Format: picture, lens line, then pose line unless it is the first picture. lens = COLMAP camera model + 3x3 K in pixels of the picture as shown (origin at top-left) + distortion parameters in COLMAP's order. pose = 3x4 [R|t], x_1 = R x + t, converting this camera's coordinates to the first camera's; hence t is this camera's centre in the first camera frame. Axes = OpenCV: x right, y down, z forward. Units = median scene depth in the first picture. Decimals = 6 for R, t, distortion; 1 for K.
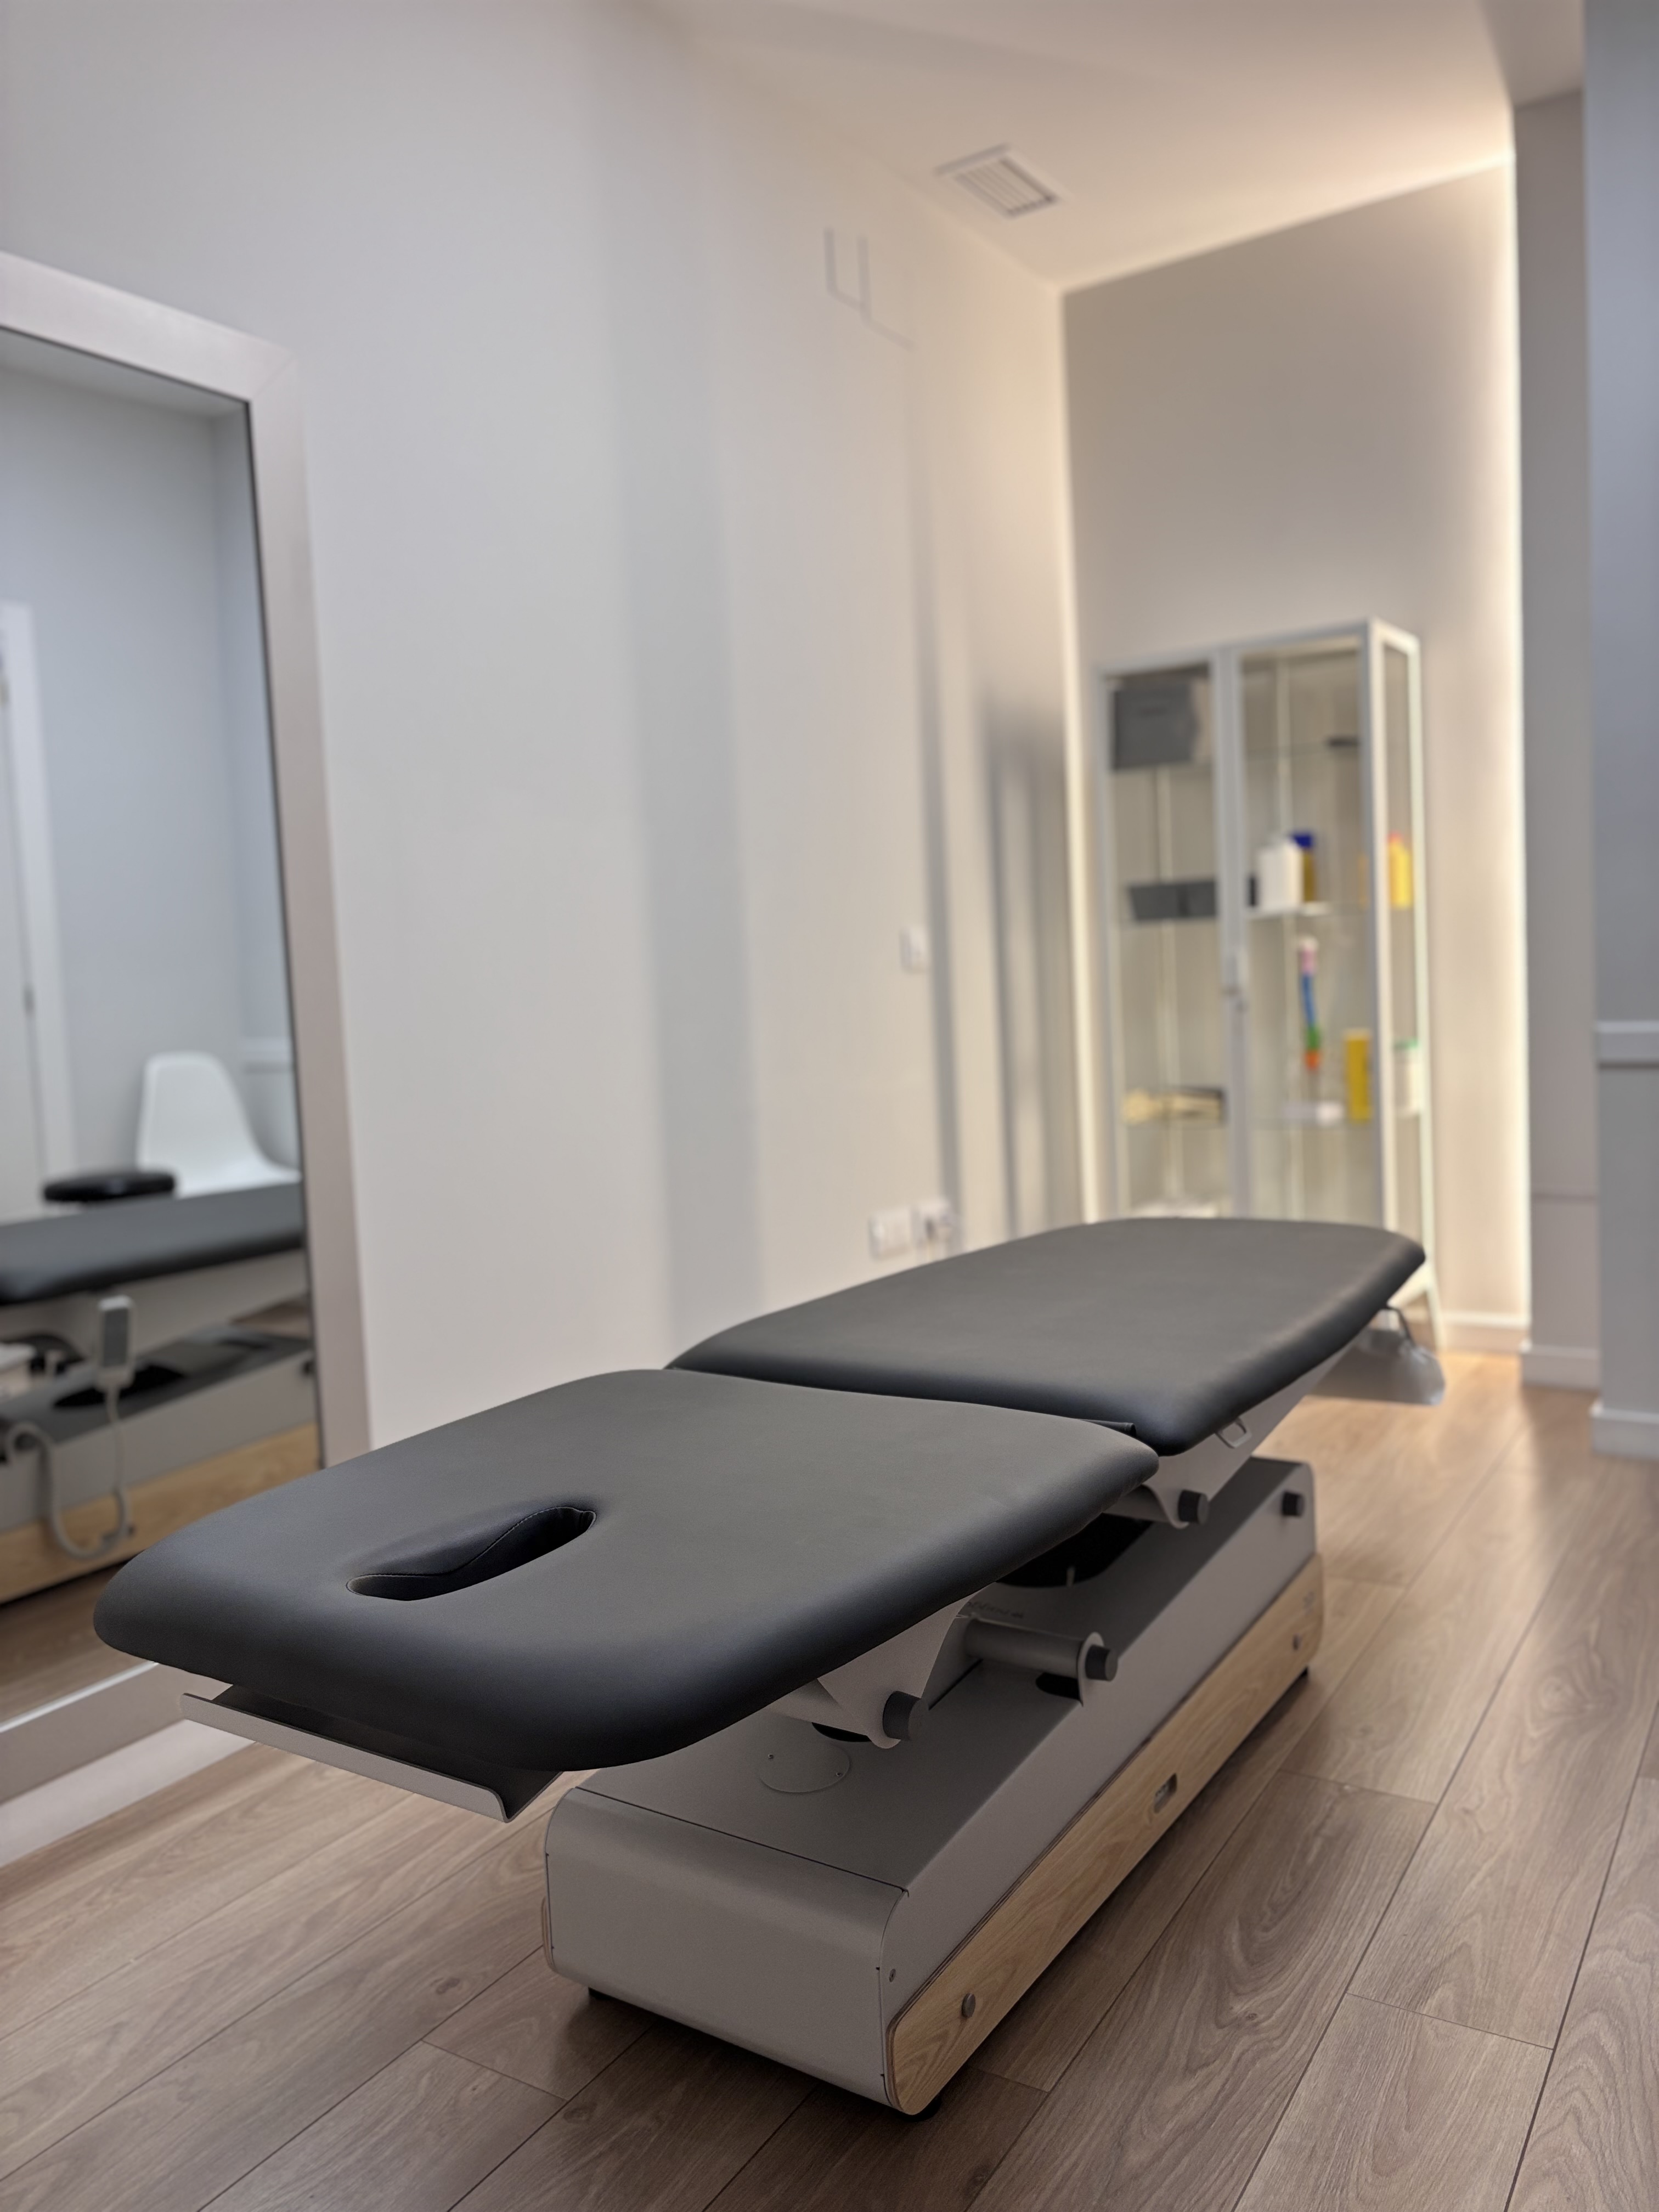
lens RADIAL K [[1678.3, 0, 829.5], [0, 1678.3, 1106.0], [0, 0, 1]] dist [0.052260, -0.059341]
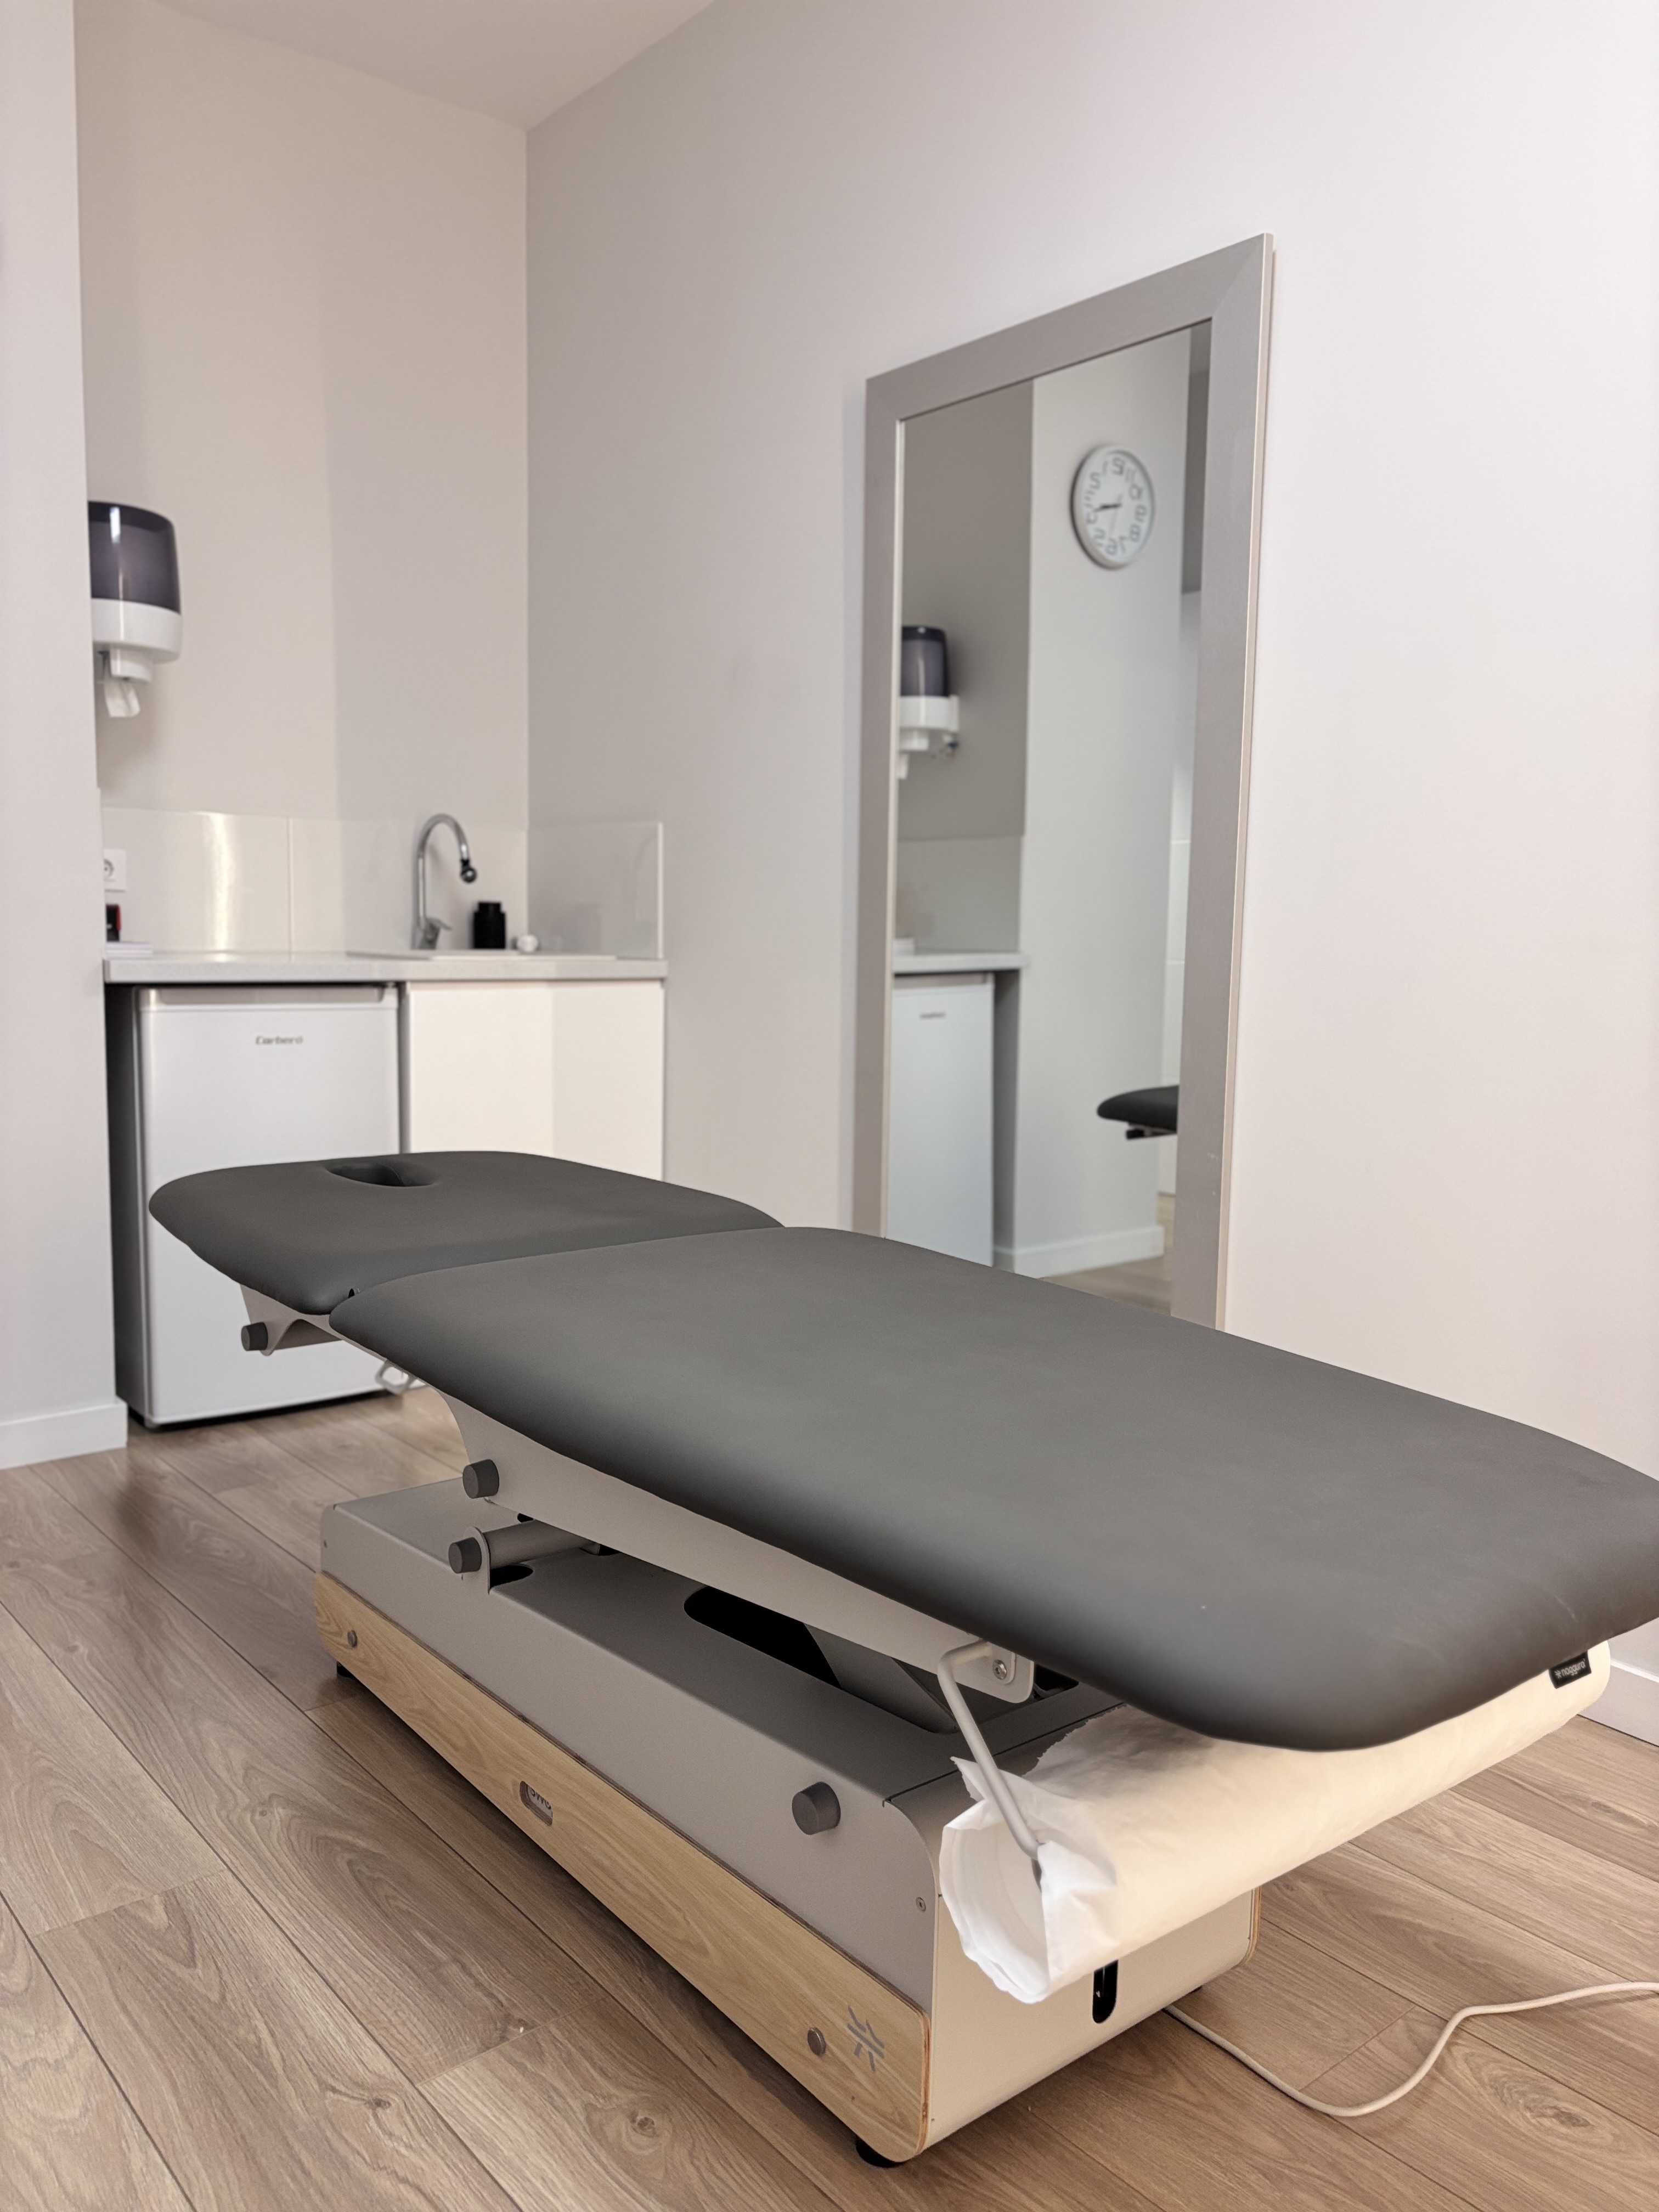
lens RADIAL K [[1678.3, 0, 829.5], [0, 1678.3, 1106.0], [0, 0, 1]] dist [0.052260, -0.059341]
pose [[-0.302831, 0.162148, -0.939149, 1.047009], [-0.086025, 0.976747, 0.196379, -0.163827], [0.949154, 0.140260, -0.281840, 1.509898]]
